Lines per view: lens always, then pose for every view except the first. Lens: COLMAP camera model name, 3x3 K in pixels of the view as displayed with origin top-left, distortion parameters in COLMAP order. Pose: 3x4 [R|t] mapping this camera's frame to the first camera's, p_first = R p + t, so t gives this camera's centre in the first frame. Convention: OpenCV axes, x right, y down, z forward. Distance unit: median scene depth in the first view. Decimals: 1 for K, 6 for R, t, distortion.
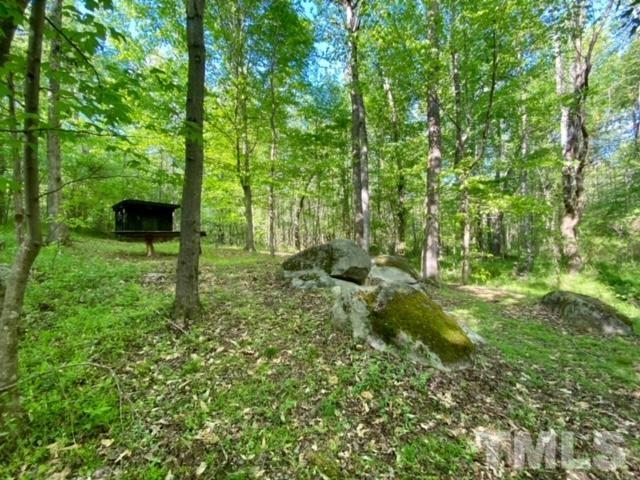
lens RADIAL K [[257.0, 0, 319.3], [0, 257.0, 241.5], [0, 0, 1]] dist [-0.004794, -0.000818]
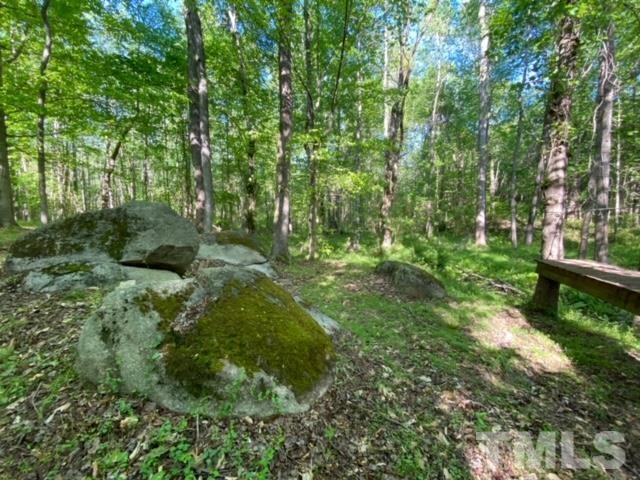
lens RADIAL K [[257.0, 0, 319.9], [0, 257.0, 239.2], [0, 0, 1]] dist [-0.004794, -0.000818]
pose [[0.849220, -0.023004, 0.527539, 0.128292], [-0.016549, 0.997400, 0.070132, 0.033678], [-0.527781, -0.068288, 0.846631, 0.286094]]
